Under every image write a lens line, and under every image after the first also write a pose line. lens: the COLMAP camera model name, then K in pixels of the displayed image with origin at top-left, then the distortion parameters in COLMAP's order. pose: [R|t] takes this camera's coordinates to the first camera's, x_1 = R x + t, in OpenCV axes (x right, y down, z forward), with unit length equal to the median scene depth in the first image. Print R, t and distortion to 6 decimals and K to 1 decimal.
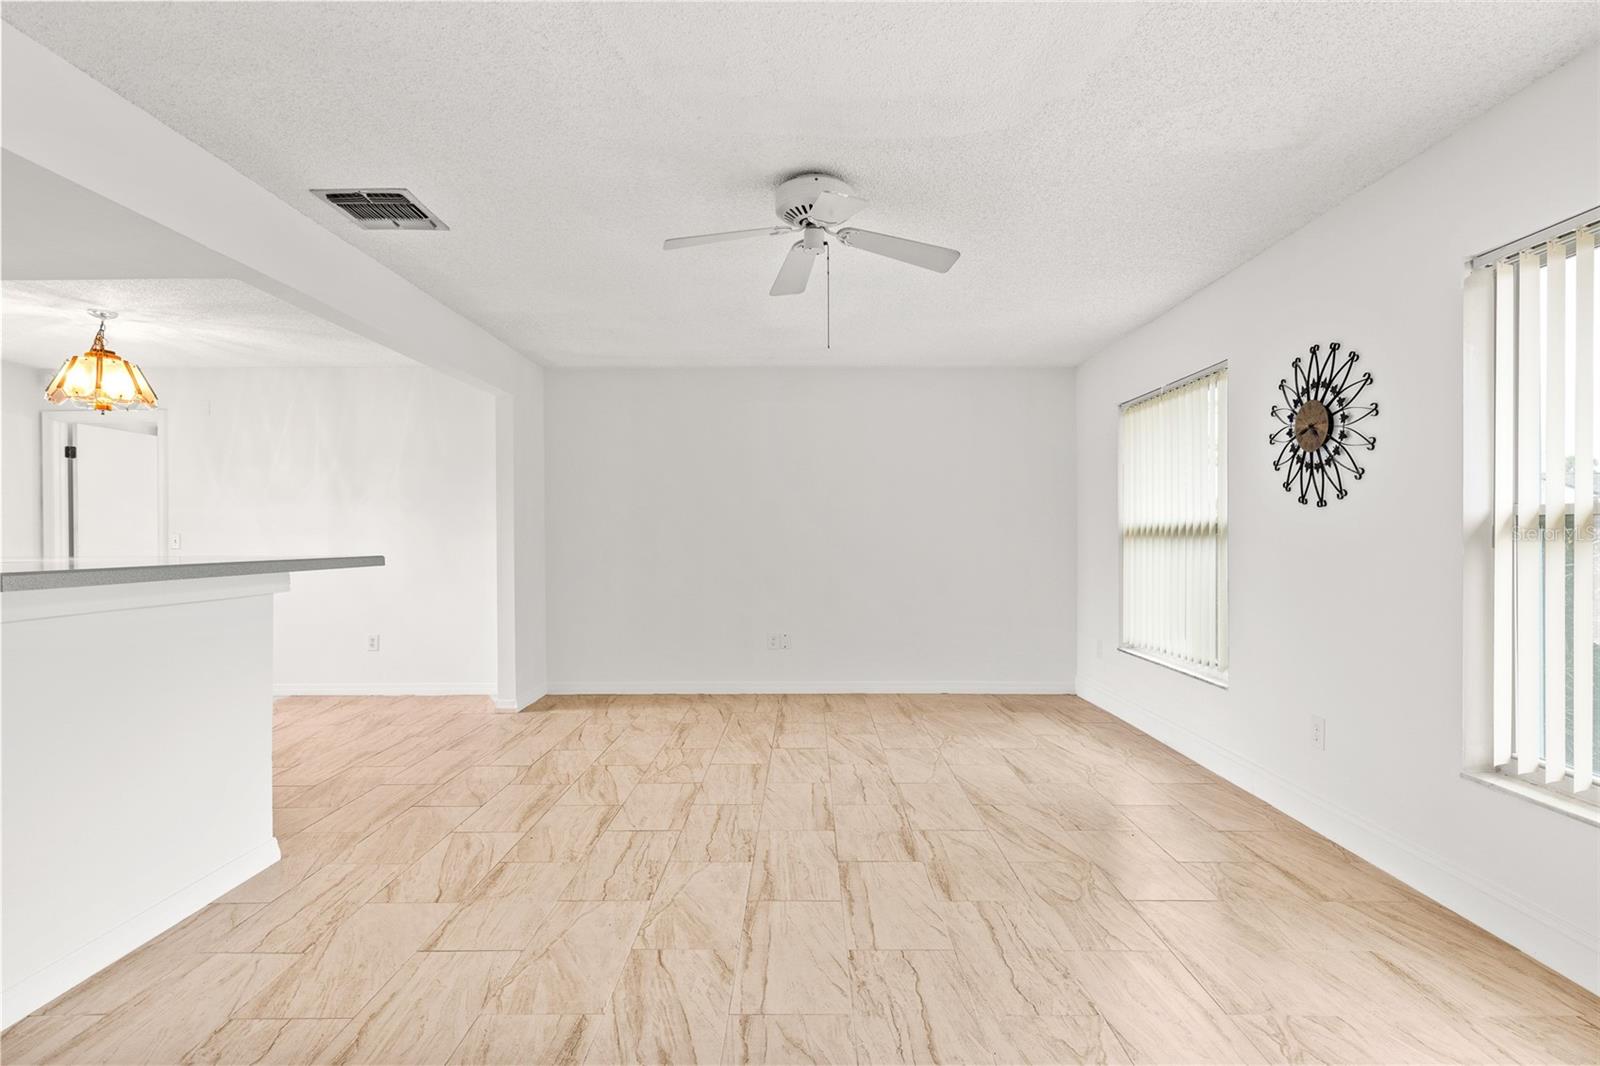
lens RADIAL K [[794.3, 0, 802.6], [0, 794.3, 520.3], [0, 0, 1]] dist [0.001425, 0.000337]
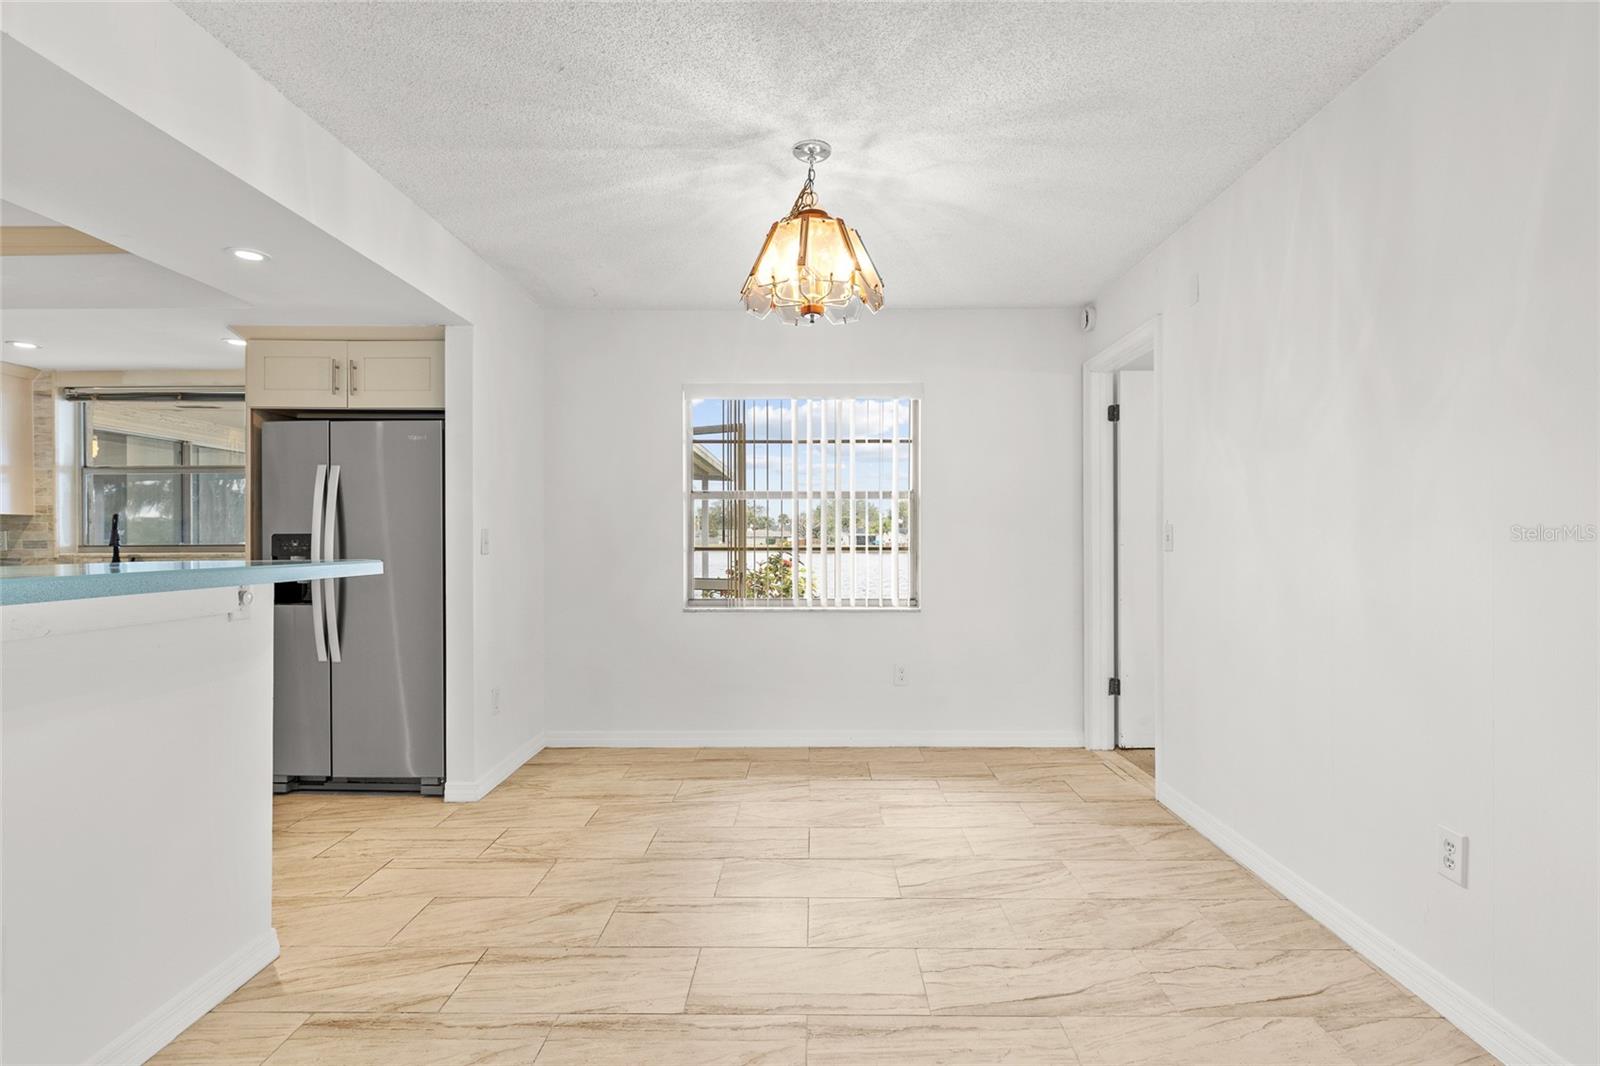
lens RADIAL K [[777.6, 0, 801.7], [0, 777.6, 540.1], [0, 0, 1]] dist [-0.002971, -0.000266]
pose [[-0.011044, 0.008753, -0.999901, -0.424030], [0.024048, 0.999675, 0.008486, 0.032665], [0.999650, -0.023952, -0.011251, 1.401717]]
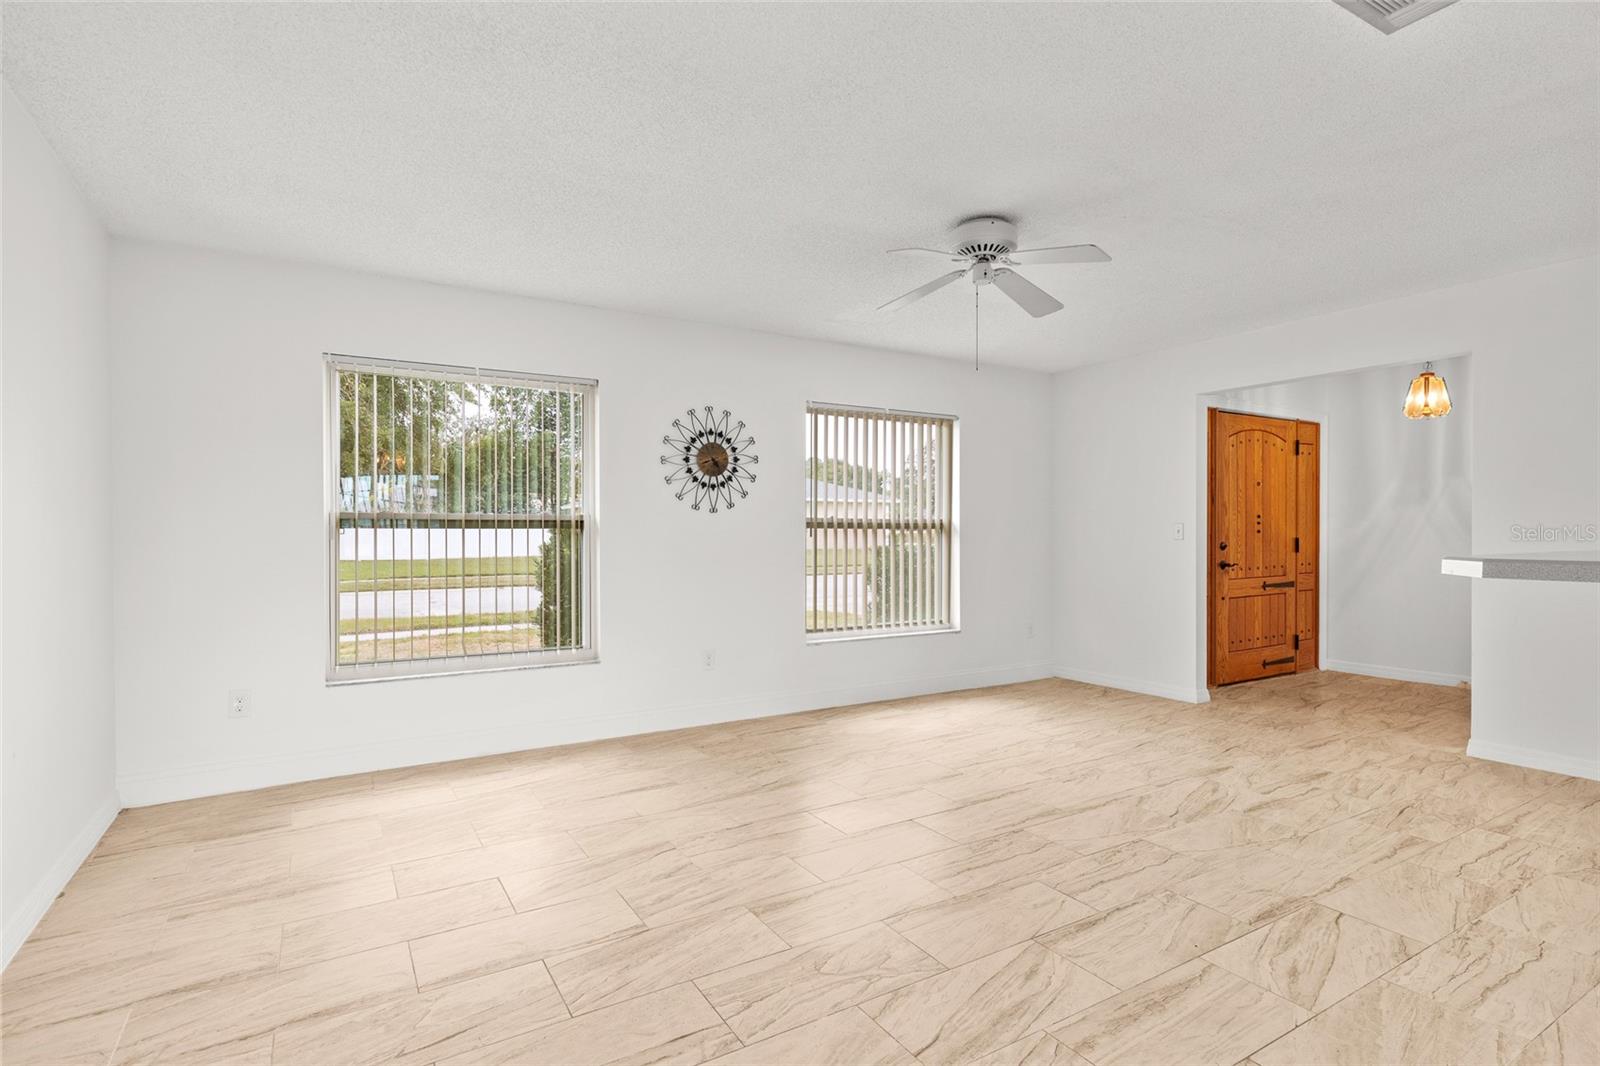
lens RADIAL K [[797.2, 0, 800.0], [0, 797.2, 533.0], [0, 0, 1]] dist [-0.004493, 0.000165]
pose [[-0.520098, 0.003928, 0.854097, -0.758385], [-0.012005, 0.999857, -0.011908, 0.038923], [-0.854022, -0.016447, -0.519977, 1.662925]]
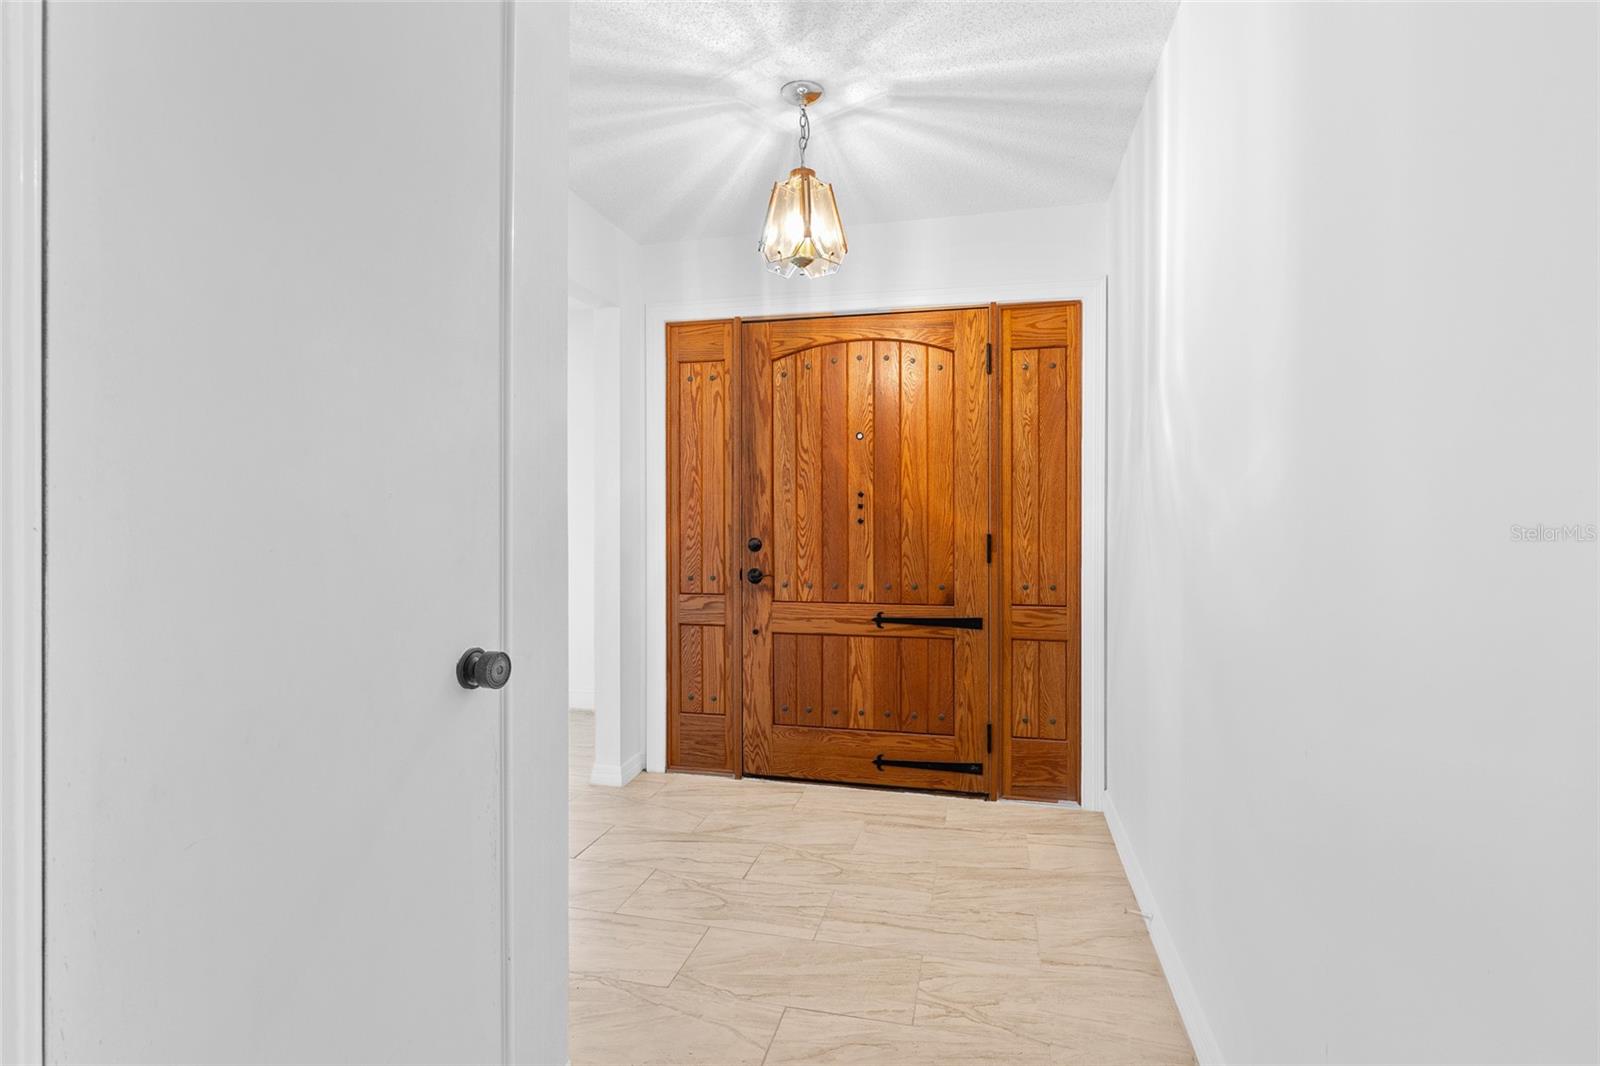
lens RADIAL K [[781.8, 0, 803.0], [0, 781.8, 533.3], [0, 0, 1]] dist [-0.001953, 0.000038]
pose [[0.233027, 0.007173, 0.972444, -0.737546], [-0.027341, 0.999626, -0.000822, 0.018055], [-0.972086, -0.026396, 0.233136, -0.489426]]
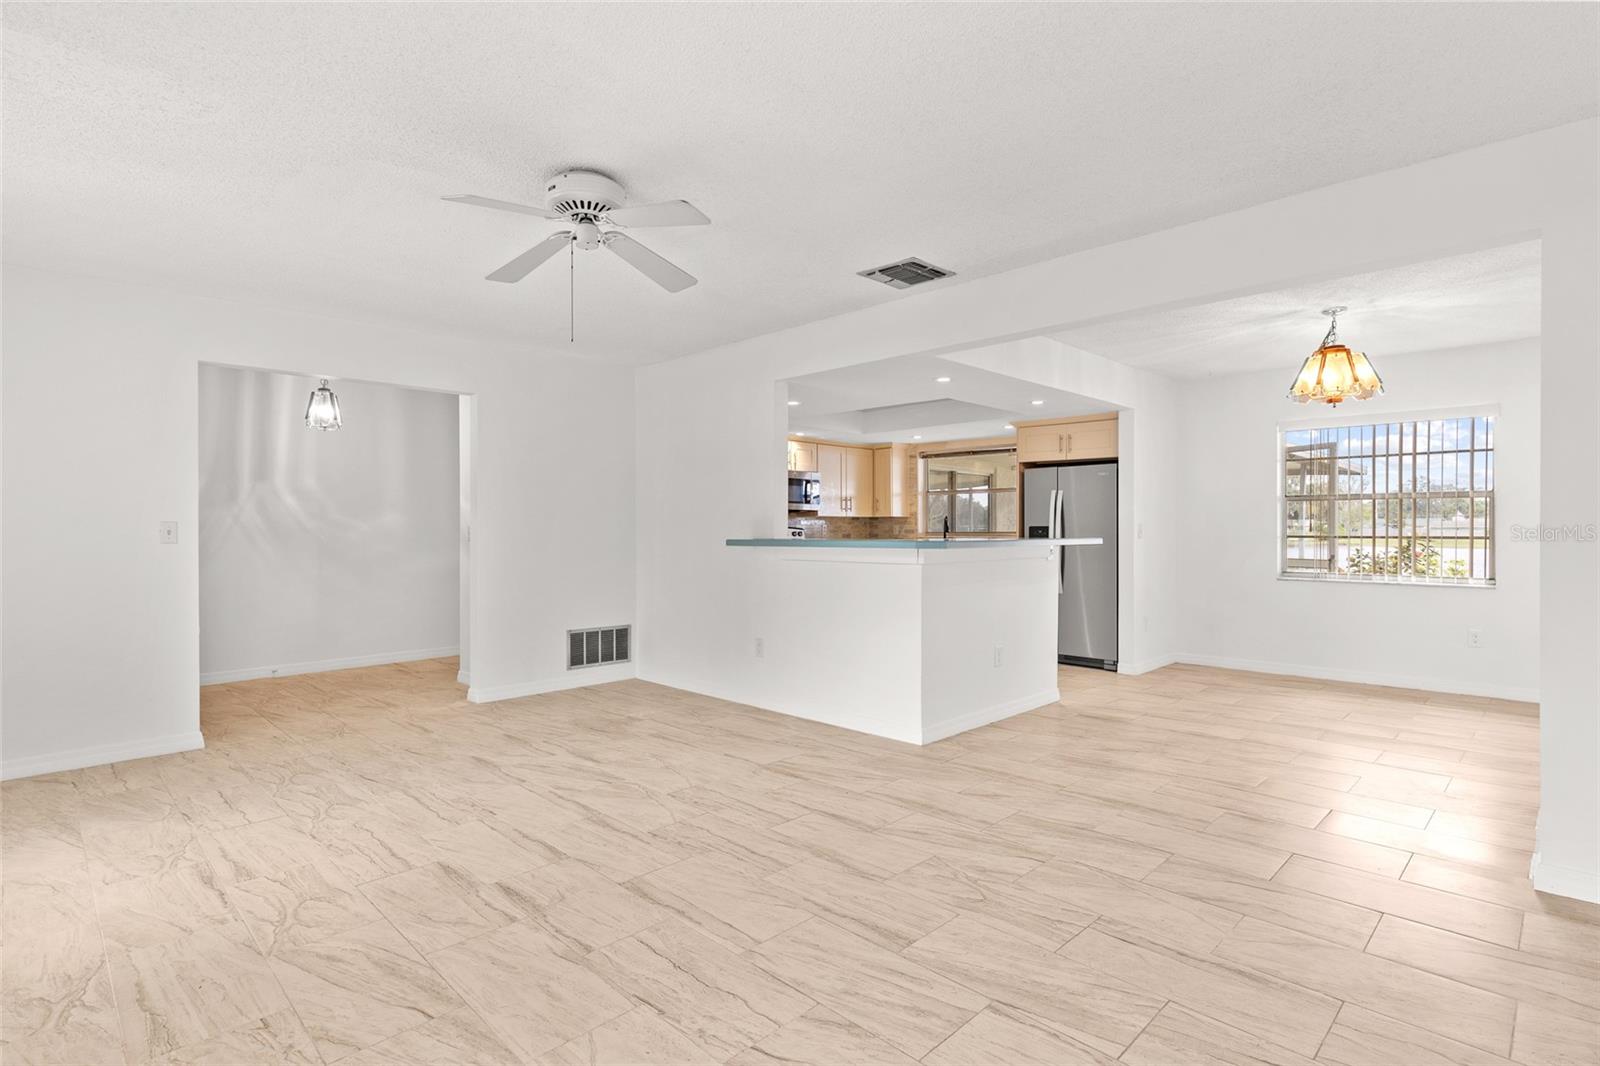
lens RADIAL K [[781.8, 0, 803.0], [0, 781.8, 533.3], [0, 0, 1]] dist [-0.001953, 0.000038]
pose [[-0.703206, 0.009598, -0.710921, 0.480968], [0.019856, 0.999784, -0.006143, 0.035443], [0.710708, -0.018436, -0.703245, 1.722070]]
